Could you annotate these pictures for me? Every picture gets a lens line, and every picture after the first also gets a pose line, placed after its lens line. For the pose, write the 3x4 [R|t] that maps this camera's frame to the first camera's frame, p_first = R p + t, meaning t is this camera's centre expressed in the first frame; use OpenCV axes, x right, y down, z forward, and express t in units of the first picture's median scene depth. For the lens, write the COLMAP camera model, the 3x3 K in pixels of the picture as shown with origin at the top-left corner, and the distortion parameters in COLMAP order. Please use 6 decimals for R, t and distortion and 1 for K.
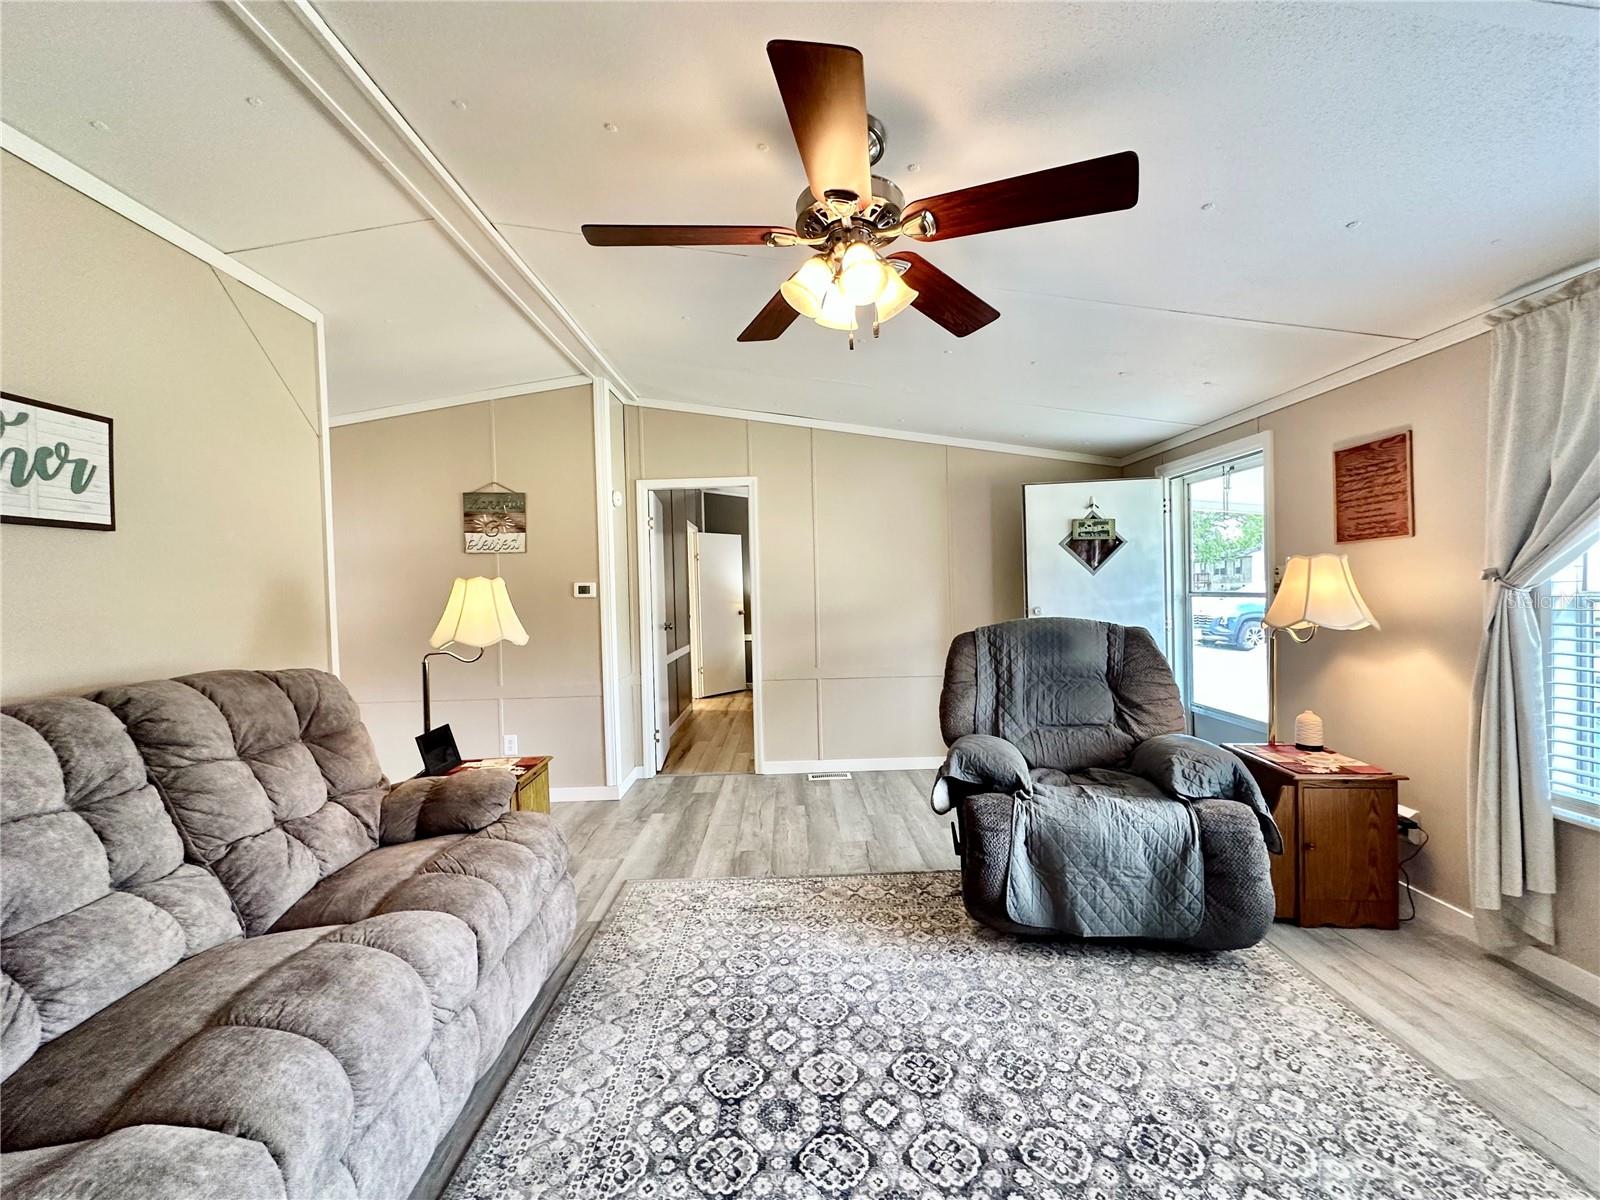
lens RADIAL K [[644.2, 0, 797.8], [0, 644.2, 599.9], [0, 0, 1]] dist [0.002723, 0.000306]
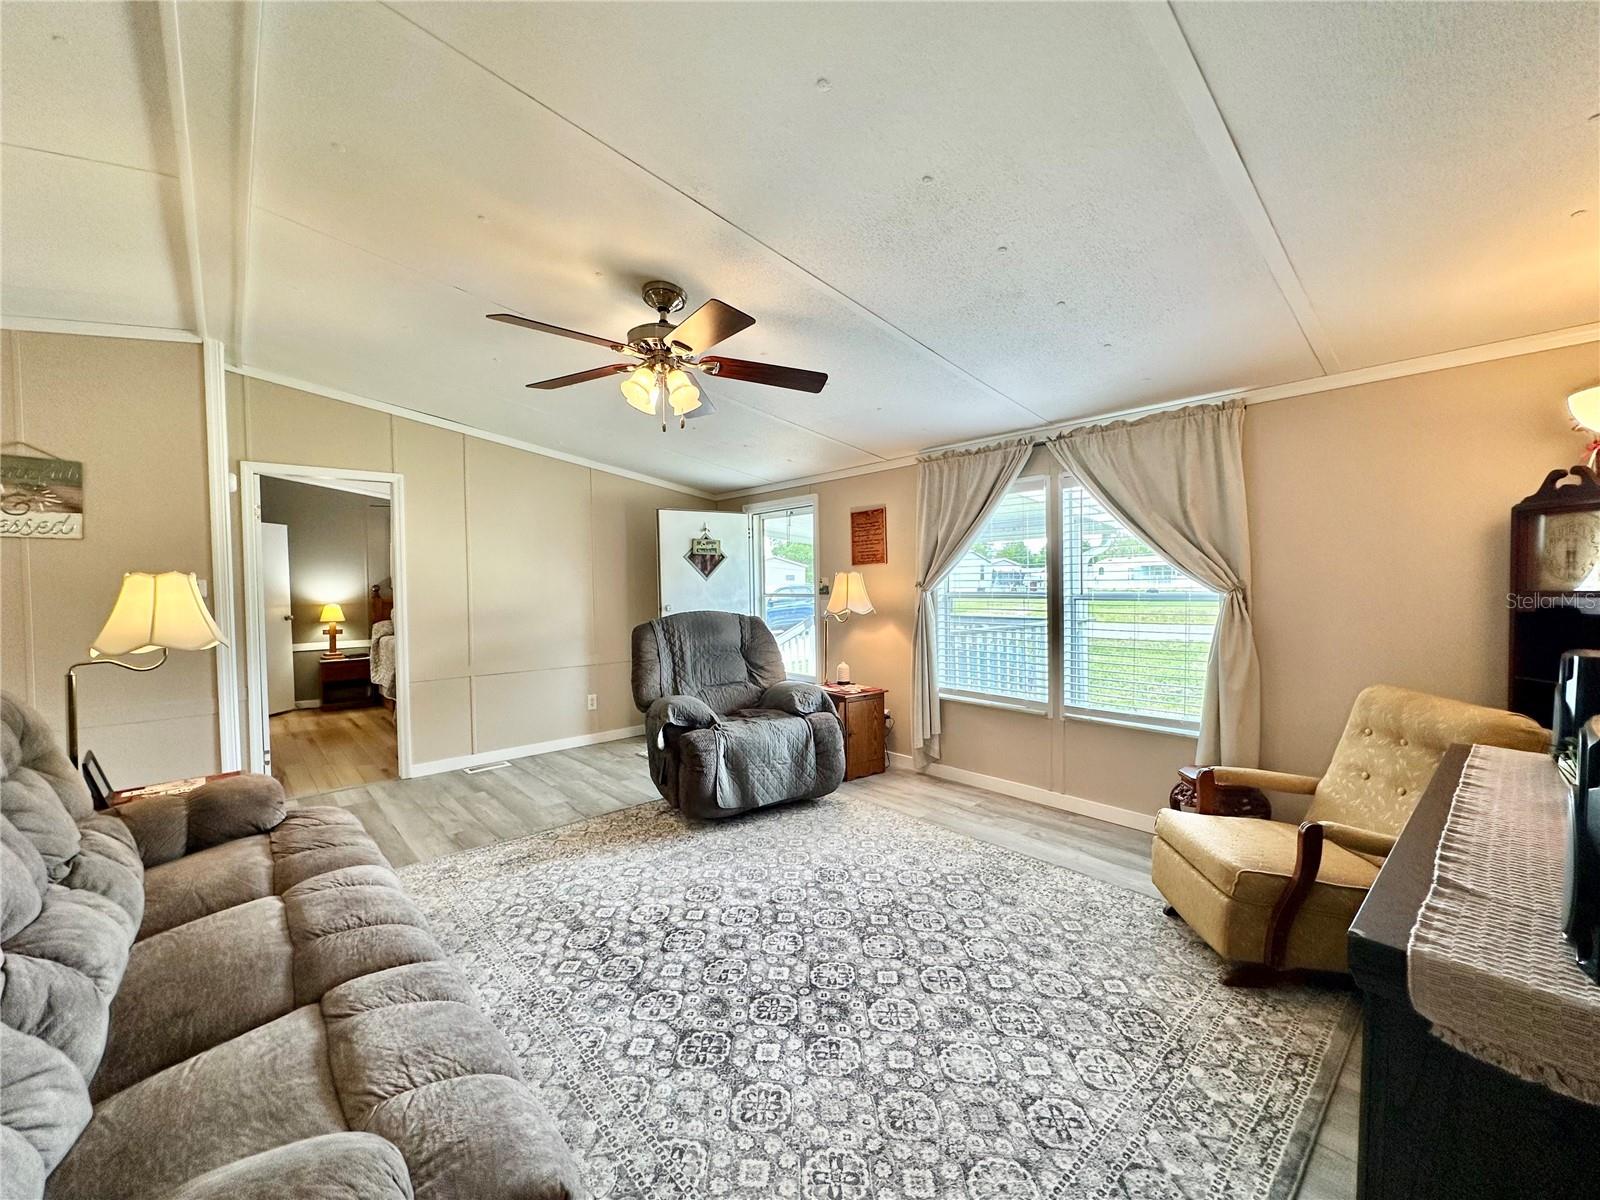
lens RADIAL K [[644.2, 0, 802.3], [0, 644.2, 602.1], [0, 0, 1]] dist [0.002723, 0.000306]
pose [[0.753241, -0.005013, 0.657726, -0.484134], [0.006320, 0.999980, 0.000384, 0.011663], [-0.657714, 0.003867, 0.753258, -0.259669]]
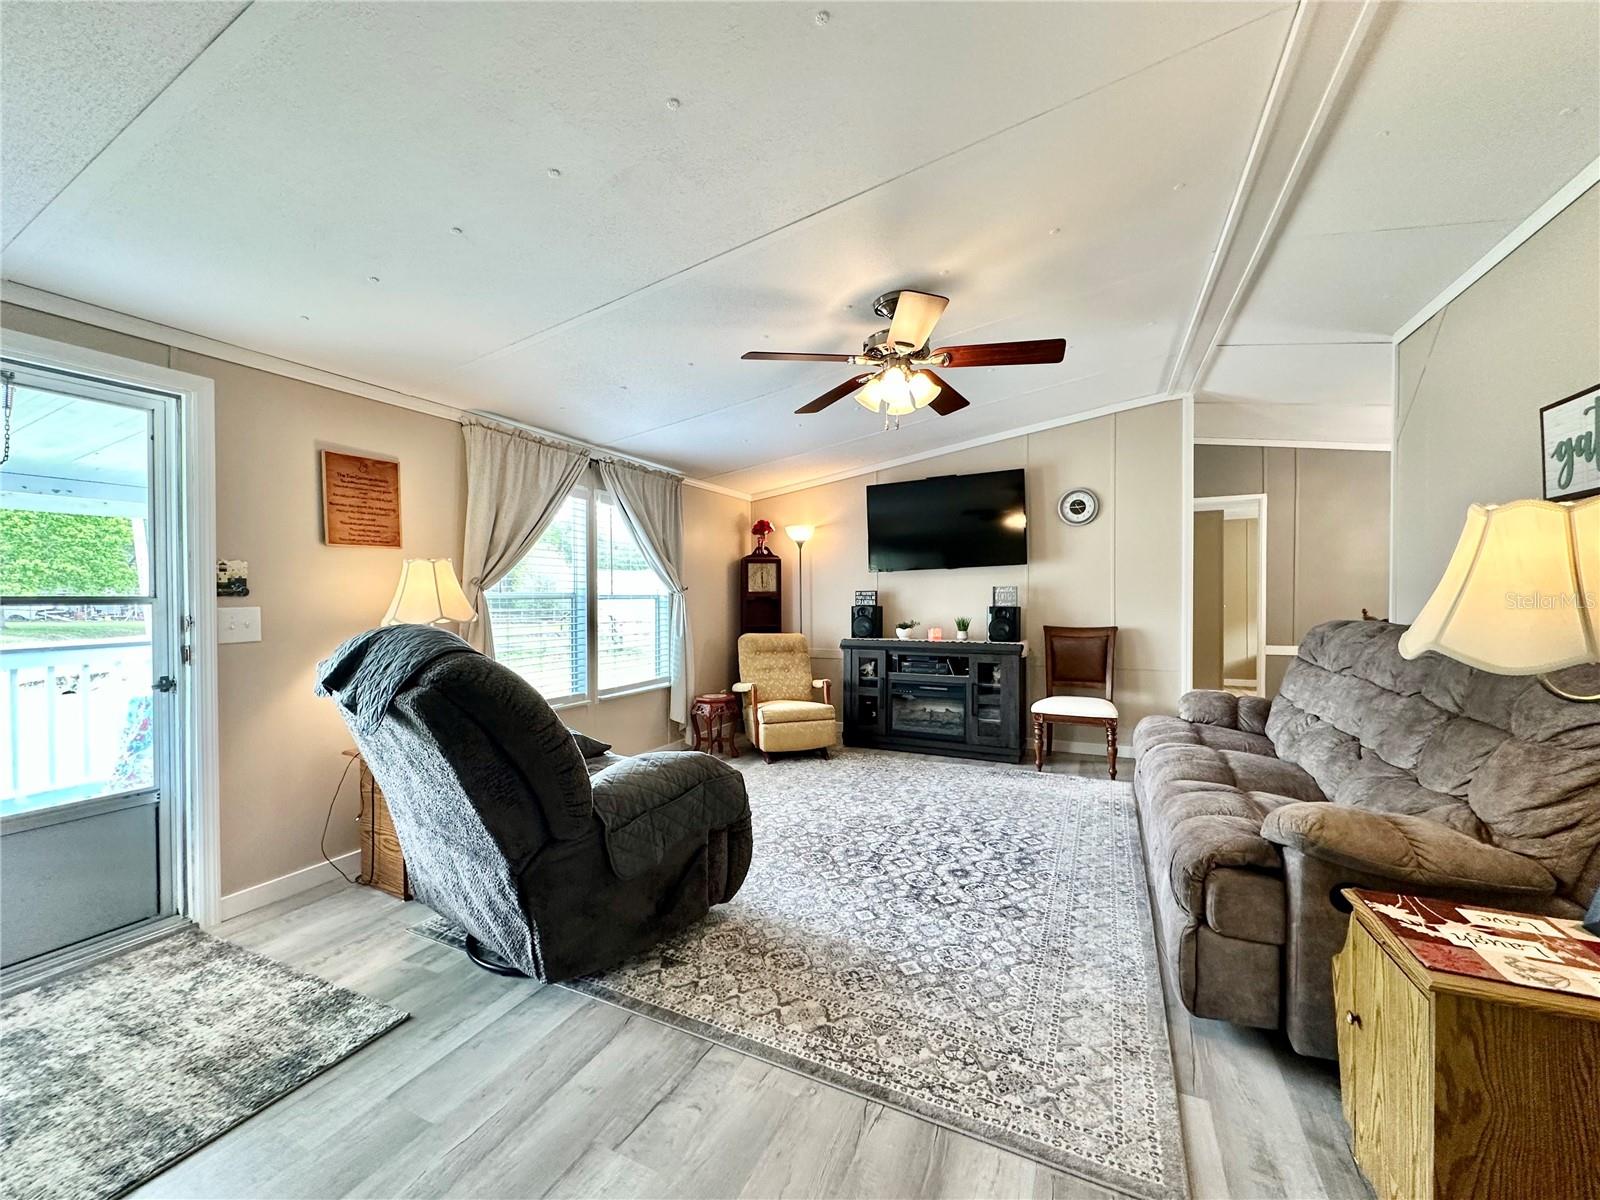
lens RADIAL K [[644.2, 0, 799.4], [0, 644.2, 599.0], [0, 0, 1]] dist [0.002723, 0.000306]
pose [[-0.901043, 0.024928, 0.433012, -0.279768], [0.031807, 0.999457, 0.008649, 0.012352], [-0.432561, 0.021566, -0.901347, 1.861388]]
